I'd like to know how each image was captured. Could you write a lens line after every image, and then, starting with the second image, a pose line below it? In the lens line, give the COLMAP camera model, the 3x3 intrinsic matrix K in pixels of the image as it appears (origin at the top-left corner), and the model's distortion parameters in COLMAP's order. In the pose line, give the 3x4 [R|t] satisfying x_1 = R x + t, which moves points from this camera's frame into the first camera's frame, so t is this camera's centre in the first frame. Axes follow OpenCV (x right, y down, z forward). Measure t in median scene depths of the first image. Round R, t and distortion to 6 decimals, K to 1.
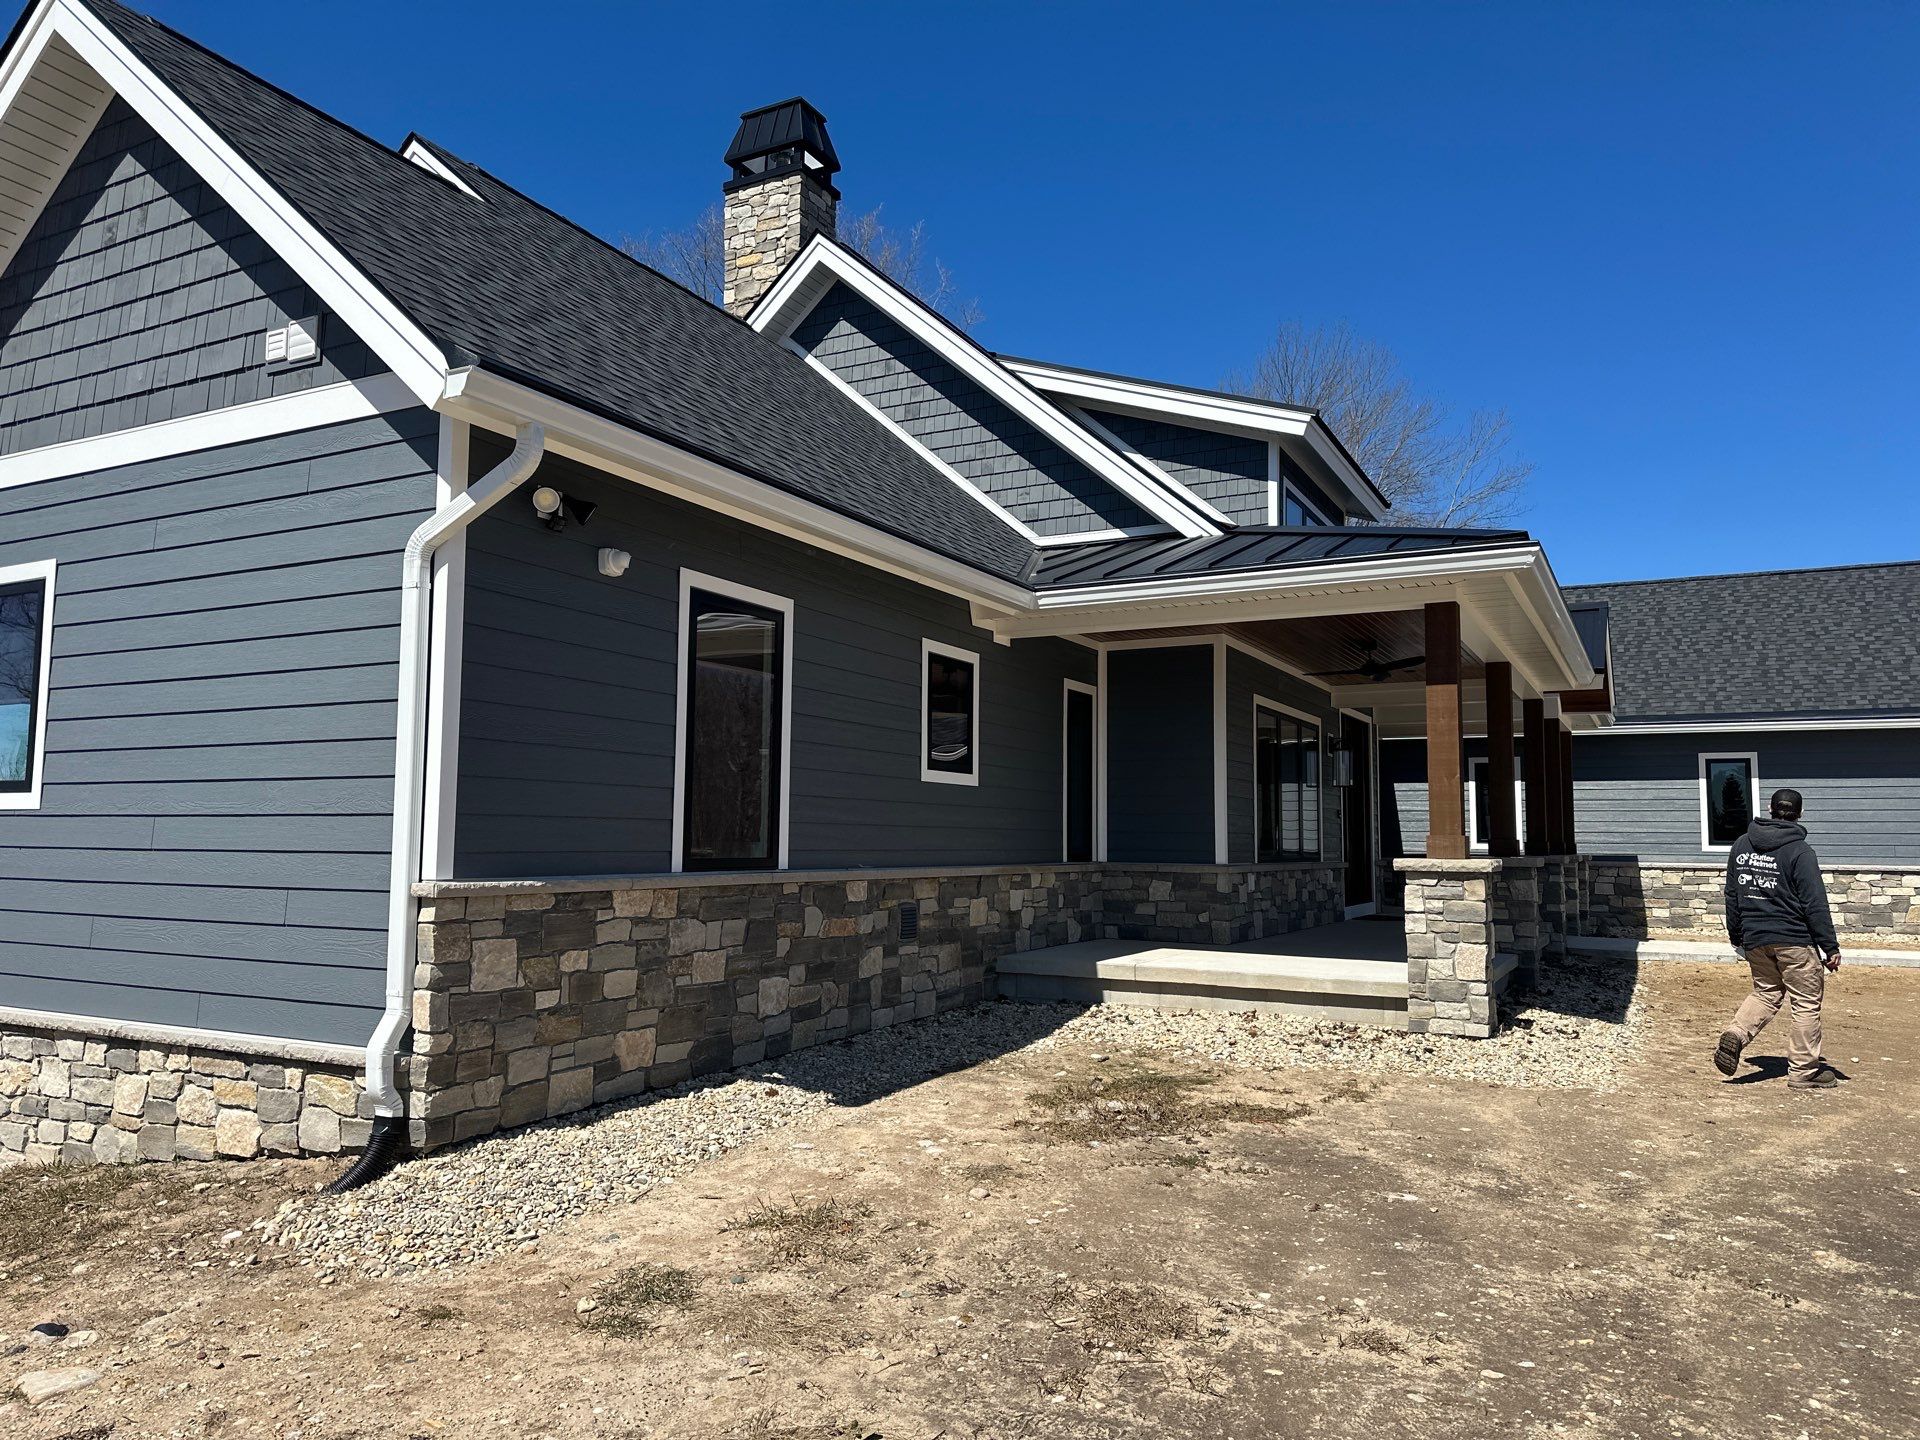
lens RADIAL K [[1356.8, 0, 960.0], [0, 1356.8, 720.0], [0, 0, 1]] dist [0.004783, -0.001095]
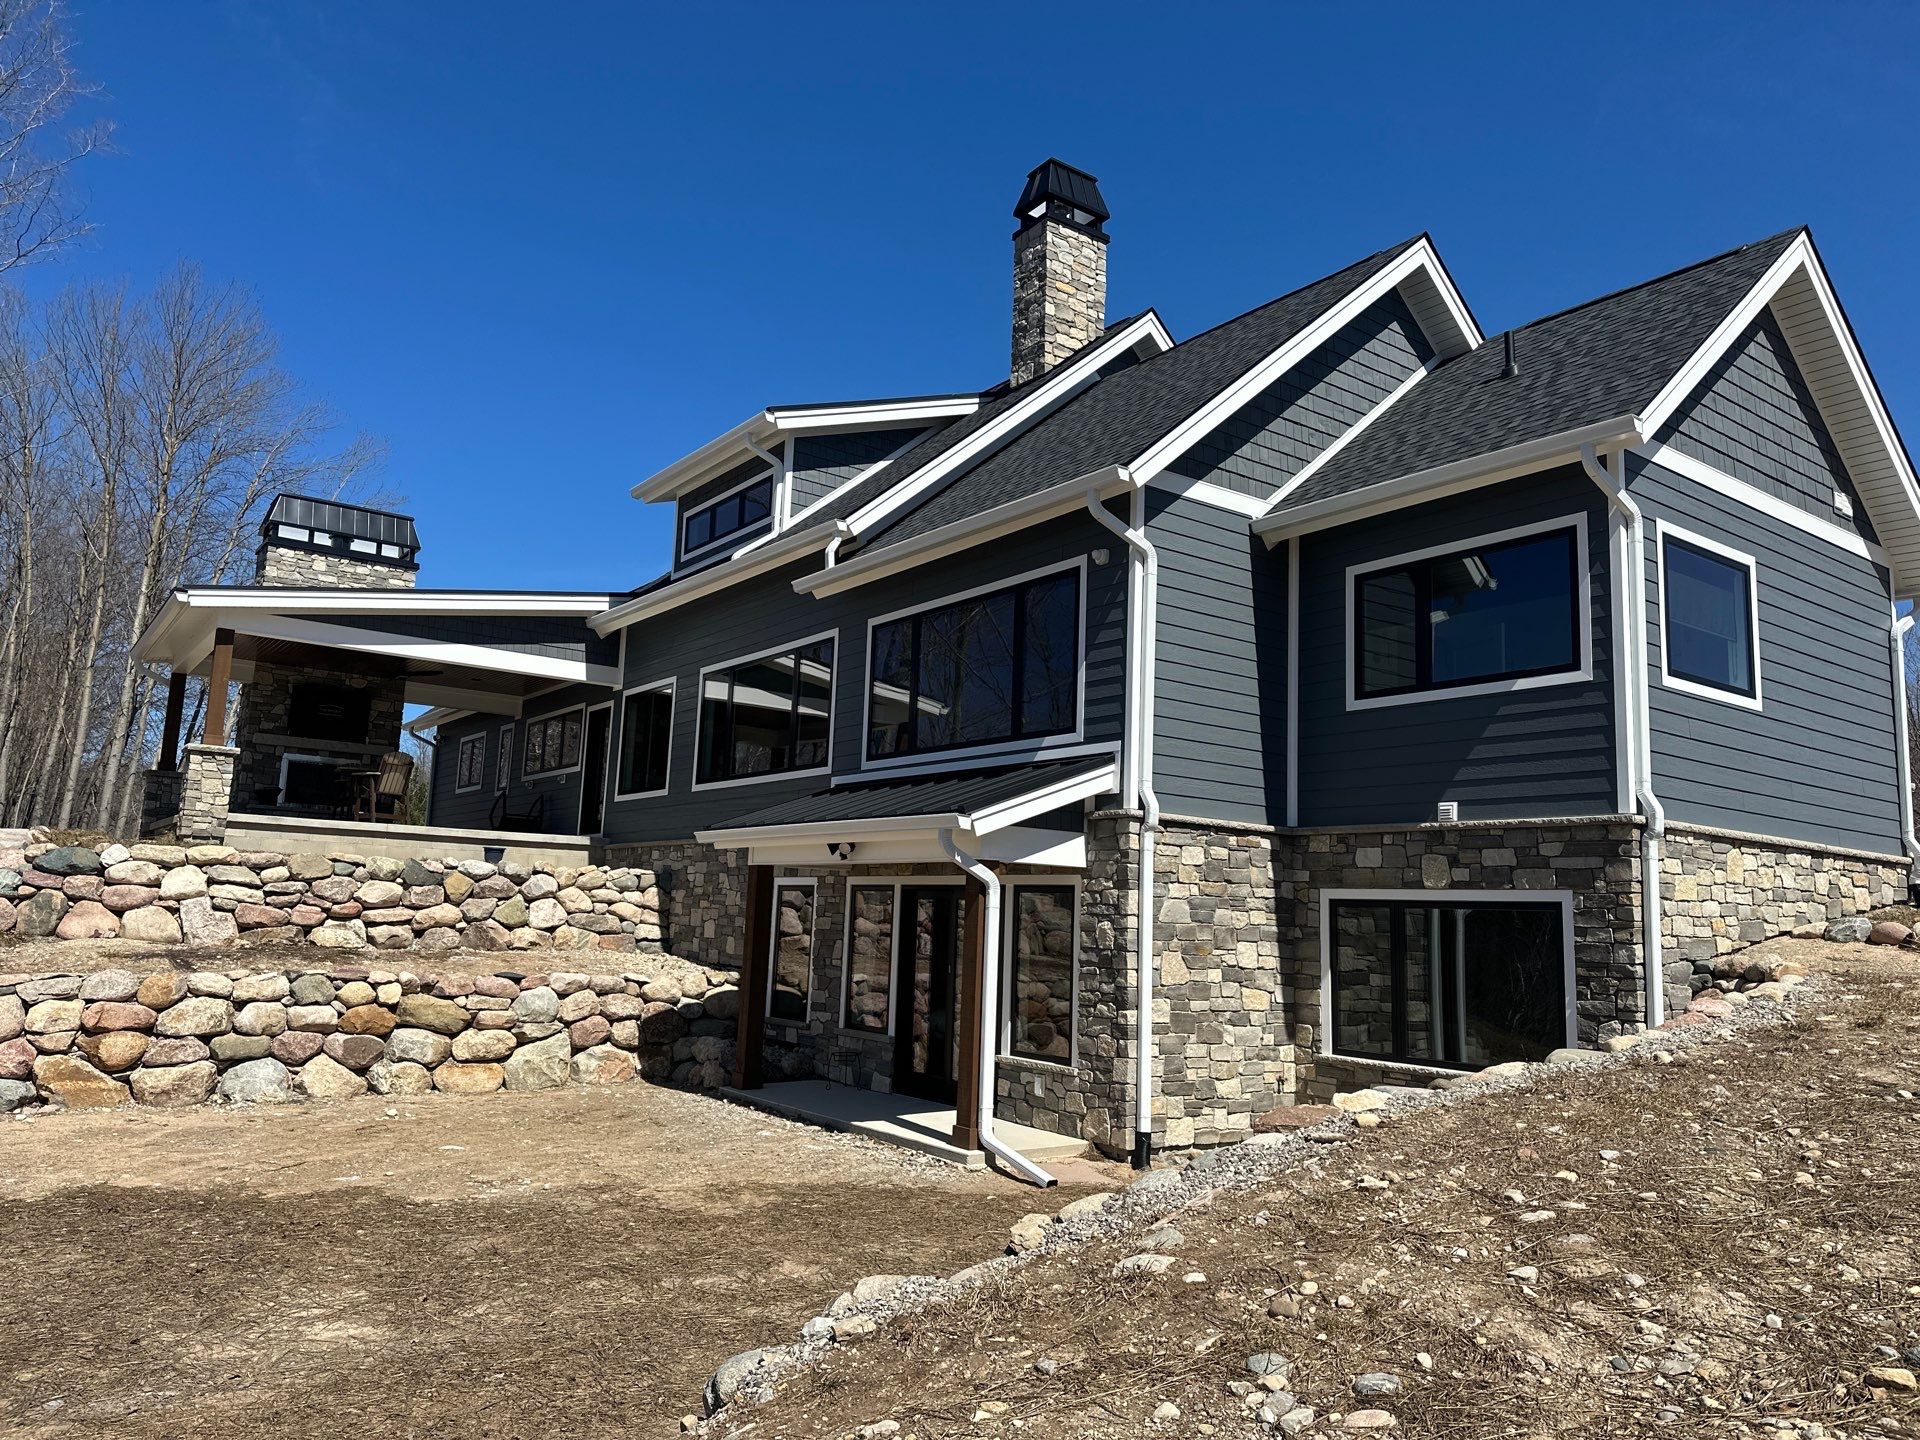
lens RADIAL K [[1347.2, 0, 963.1], [0, 1347.2, 700.9], [0, 0, 1]] dist [0.001217, 0.000436]
pose [[0.441050, 0.156223, 0.883781, -2.664257], [-0.114272, 0.986494, -0.117351, 0.371245], [-0.890178, -0.049234, 0.452946, 1.201172]]
